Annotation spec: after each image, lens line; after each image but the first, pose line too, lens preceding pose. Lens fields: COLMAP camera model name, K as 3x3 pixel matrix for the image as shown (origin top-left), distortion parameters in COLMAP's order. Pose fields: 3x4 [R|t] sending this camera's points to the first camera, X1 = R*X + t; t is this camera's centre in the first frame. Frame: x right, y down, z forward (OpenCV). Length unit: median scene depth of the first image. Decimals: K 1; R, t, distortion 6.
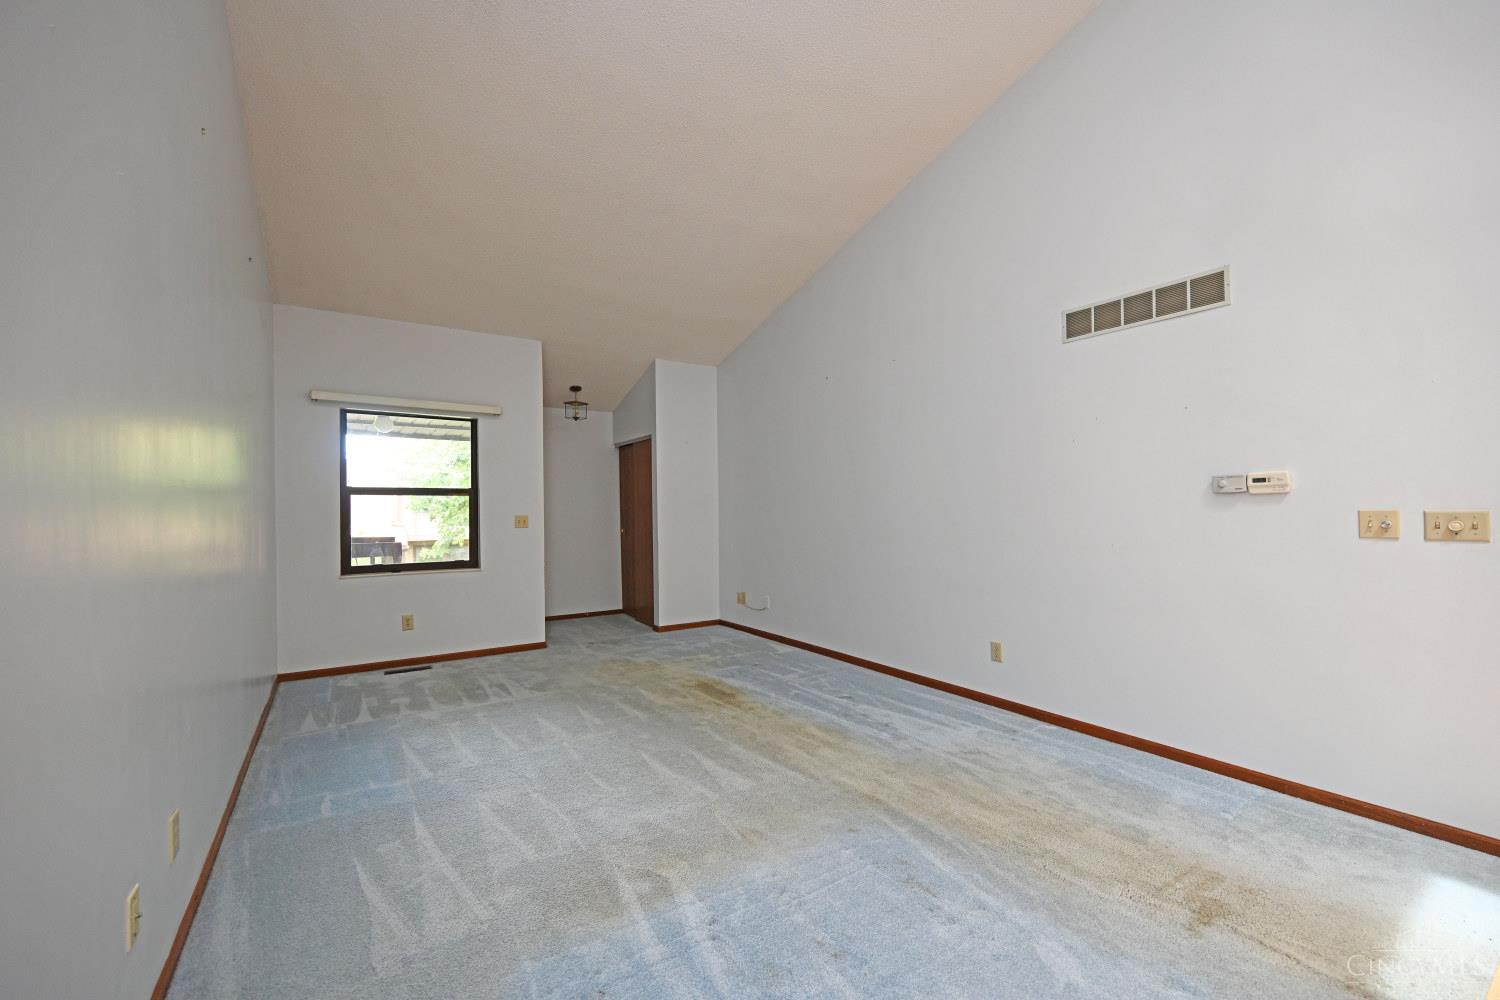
lens RADIAL K [[592.7, 0, 750.8], [0, 592.7, 504.2], [0, 0, 1]] dist [0.000064, -0.000146]
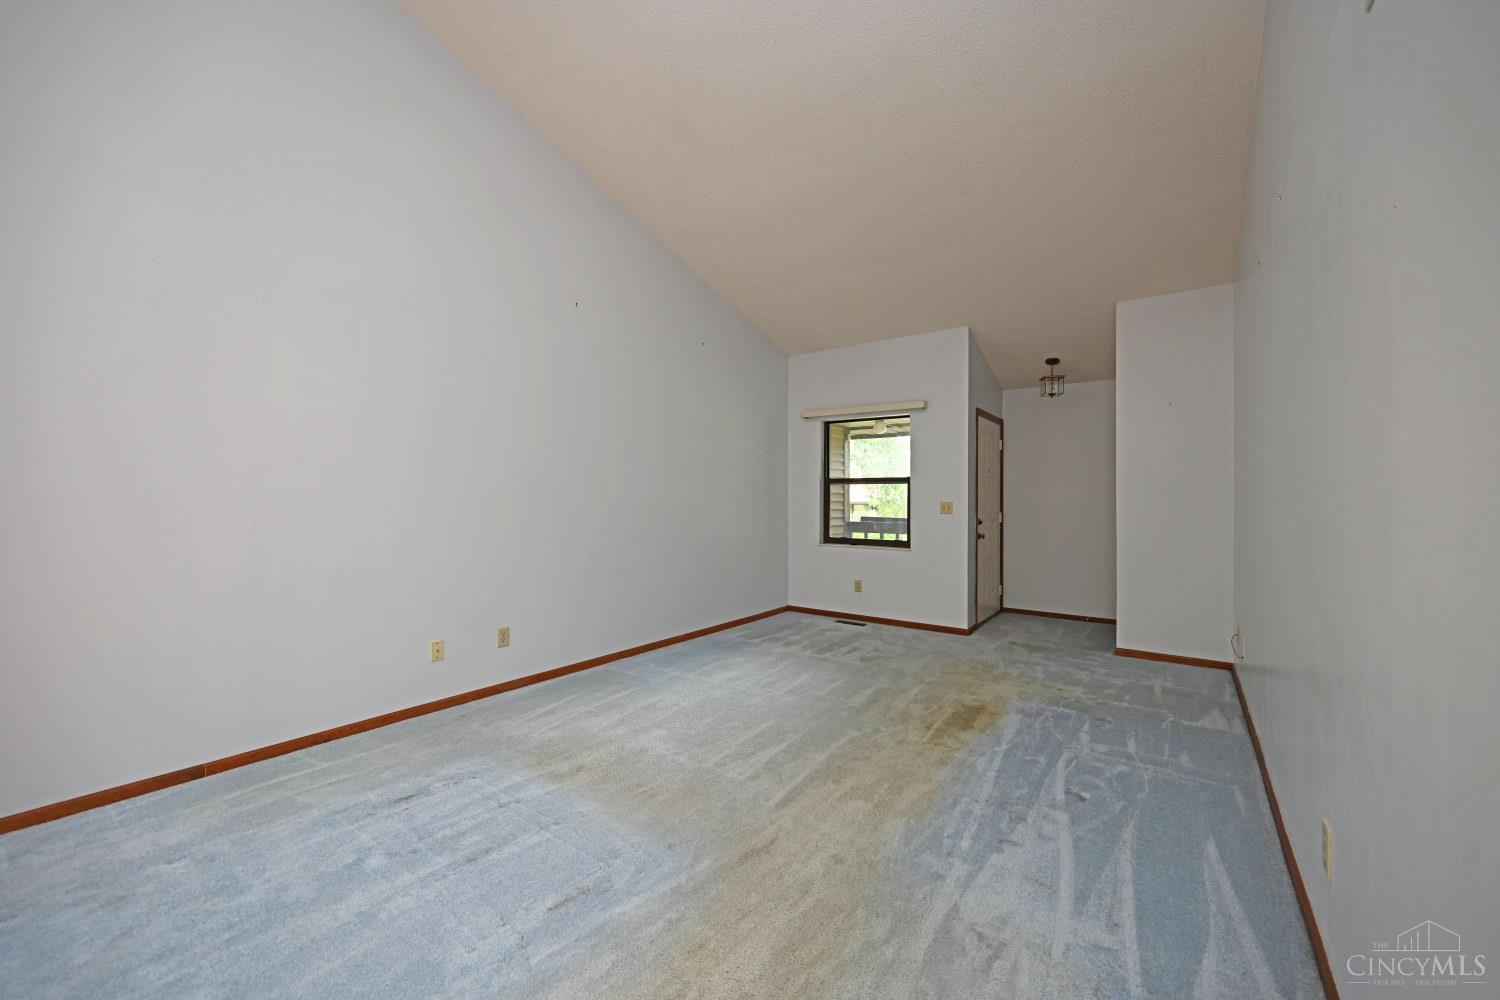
lens RADIAL K [[577.2, 0, 766.0], [0, 577.2, 500.6], [0, 0, 1]] dist [-0.000394, -0.000063]
pose [[0.366992, 0.012453, -0.930141, 0.579946], [0.001803, 0.999899, 0.014098, 0.002654], [0.930222, -0.006851, 0.366933, 0.450536]]
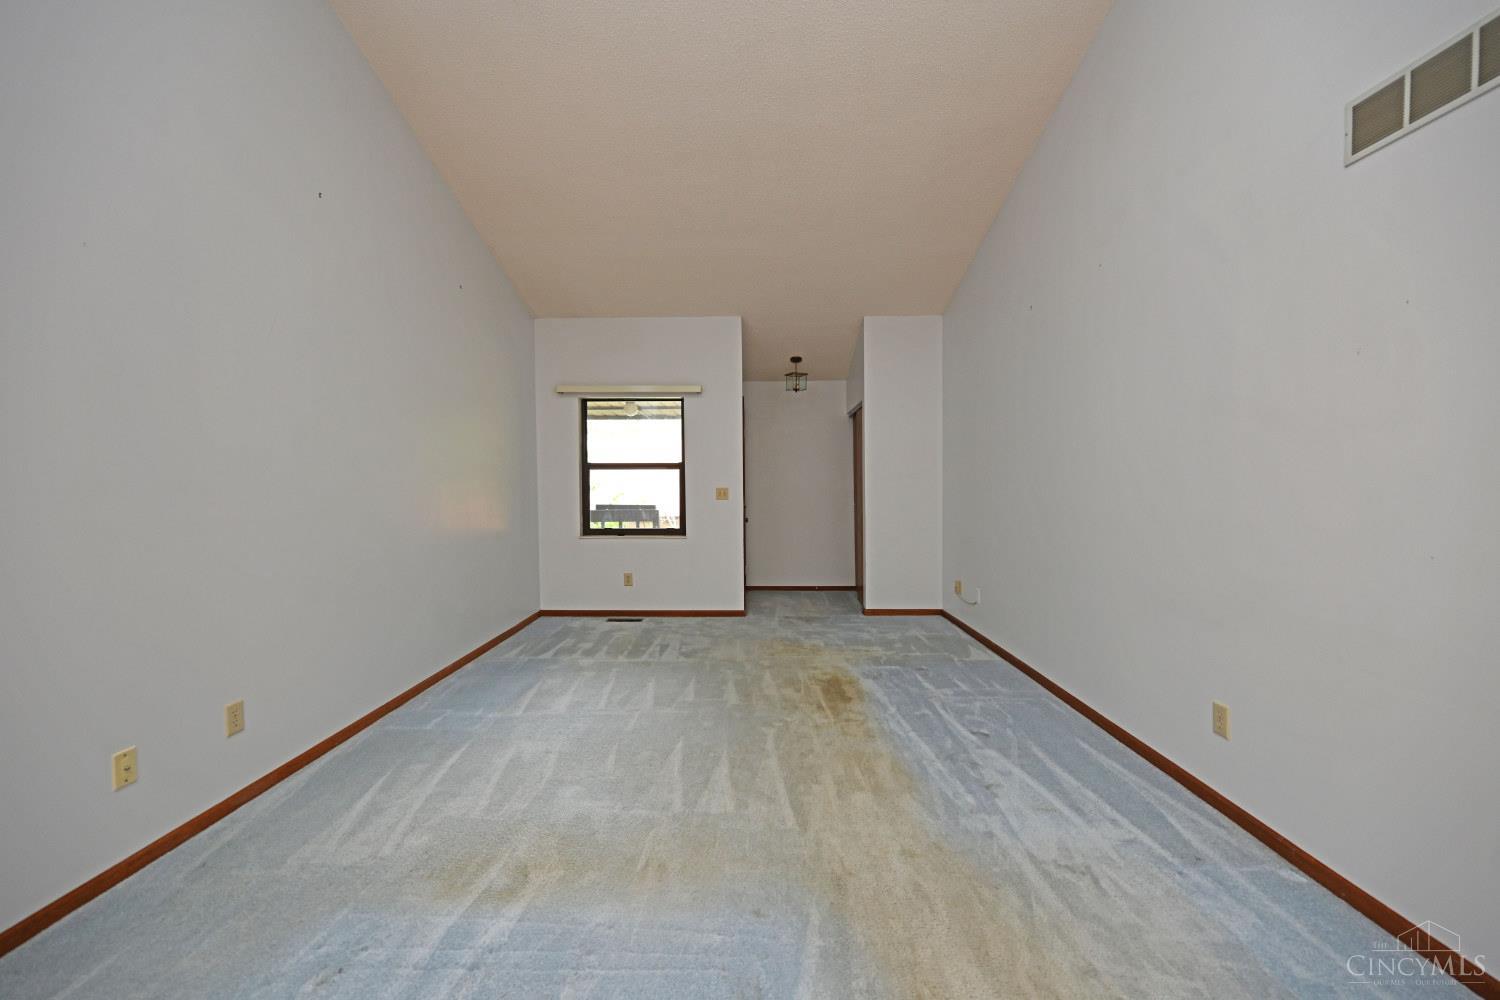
lens RADIAL K [[591.1, 0, 750.0], [0, 591.1, 500.0], [0, 0, 1]] dist [0.000442, -0.000035]
pose [[0.828971, 0.019436, -0.558954, 0.316721], [0.003484, 0.999197, 0.039912, -0.001206], [0.559281, -0.035033, 0.828238, 0.217246]]
